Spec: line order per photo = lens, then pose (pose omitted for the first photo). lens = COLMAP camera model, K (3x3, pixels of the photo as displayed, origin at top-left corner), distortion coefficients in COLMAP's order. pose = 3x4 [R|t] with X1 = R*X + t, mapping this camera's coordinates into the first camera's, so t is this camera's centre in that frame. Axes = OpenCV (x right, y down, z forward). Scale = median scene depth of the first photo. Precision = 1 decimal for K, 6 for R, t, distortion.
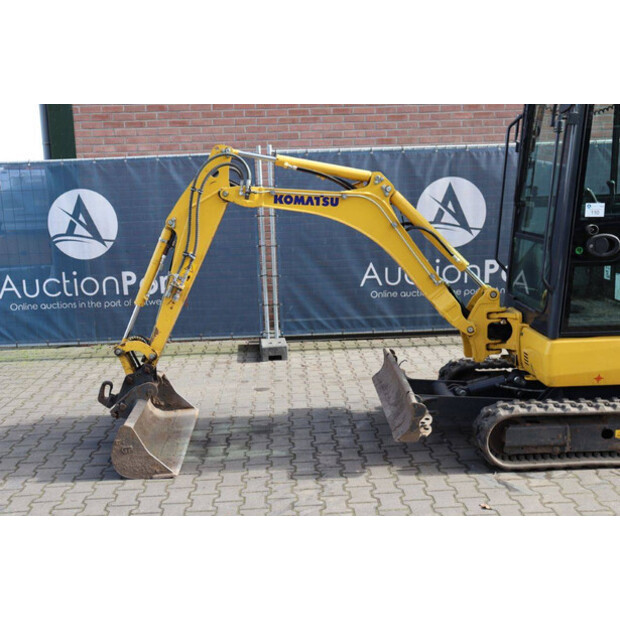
lens RADIAL K [[716.8, 0, 310.0], [0, 716.8, 310.0], [0, 0, 1]] dist [-0.006765, 0.032244]
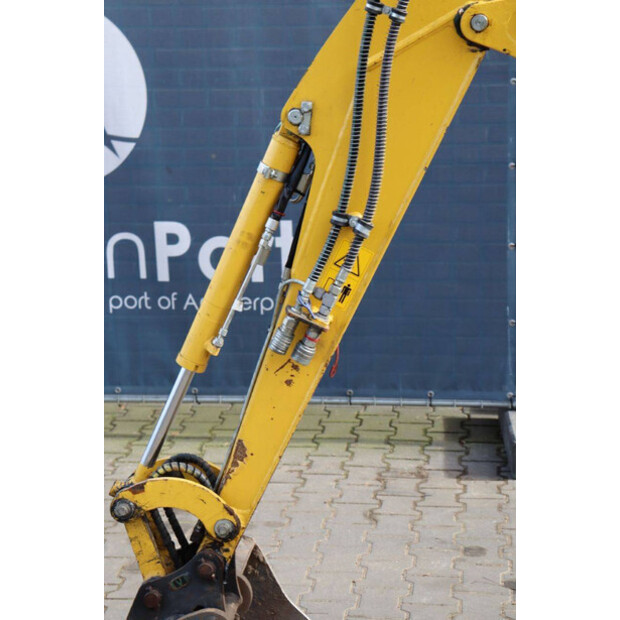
lens RADIAL K [[1451.6, 0, 310.0], [0, 1451.6, 310.0], [0, 0, 1]] dist [0.389270, 0.560911]
pose [[0.986675, 0.043871, -0.156679, -0.083512], [-0.037948, 0.998455, 0.040596, -0.062847], [0.158218, -0.034109, 0.986815, 0.360636]]
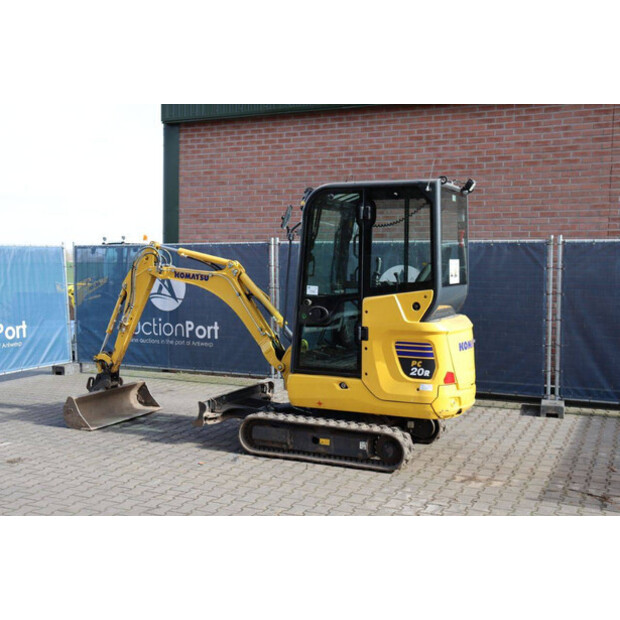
lens RADIAL K [[754.5, 0, 310.0], [0, 754.5, 310.0], [0, 0, 1]] dist [0.007342, 0.038706]
pose [[0.892459, 0.065020, -0.446418, 0.992060], [-0.112030, 0.990504, -0.079699, 0.028337], [0.436997, 0.121140, 0.891268, -0.393587]]
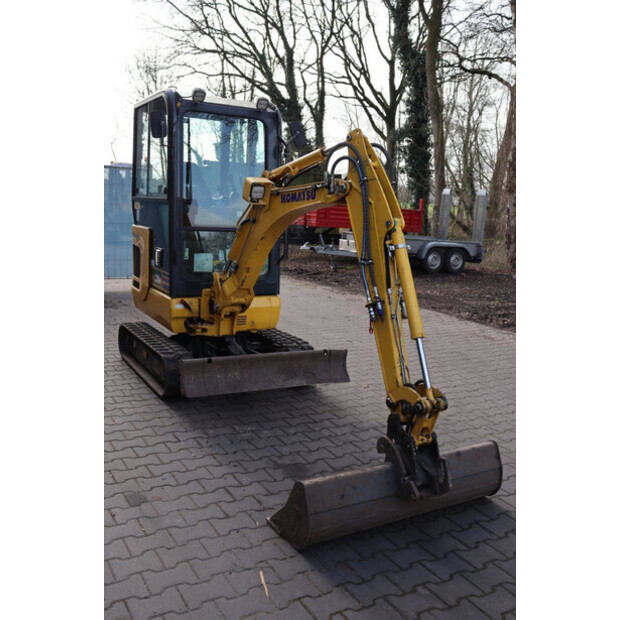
lens RADIAL K [[603.7, 0, 310.0], [0, 603.7, 310.0], [0, 0, 1]] dist [-0.071137, -0.005001]
pose [[-0.477500, -0.147669, 0.866134, -0.724411], [0.109783, 0.968023, 0.225564, -0.189412], [-0.871746, 0.202794, -0.446019, 1.384793]]
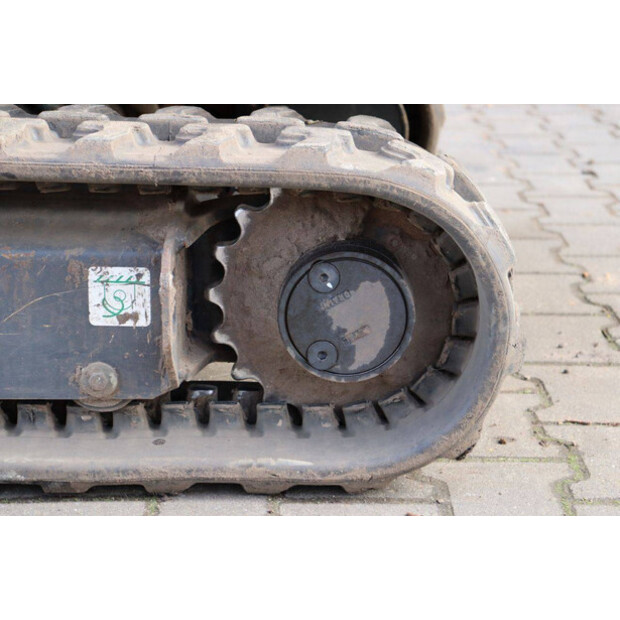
lens RADIAL K [[1451.6, 0, 310.0], [0, 1451.6, 310.0], [0, 0, 1]] dist [0.389270, 0.560911]
pose [[0.998256, 0.046241, -0.036689, 0.529373], [-0.041282, 0.991174, 0.125978, 0.114817], [0.042190, -0.124244, 0.991354, 0.601795]]
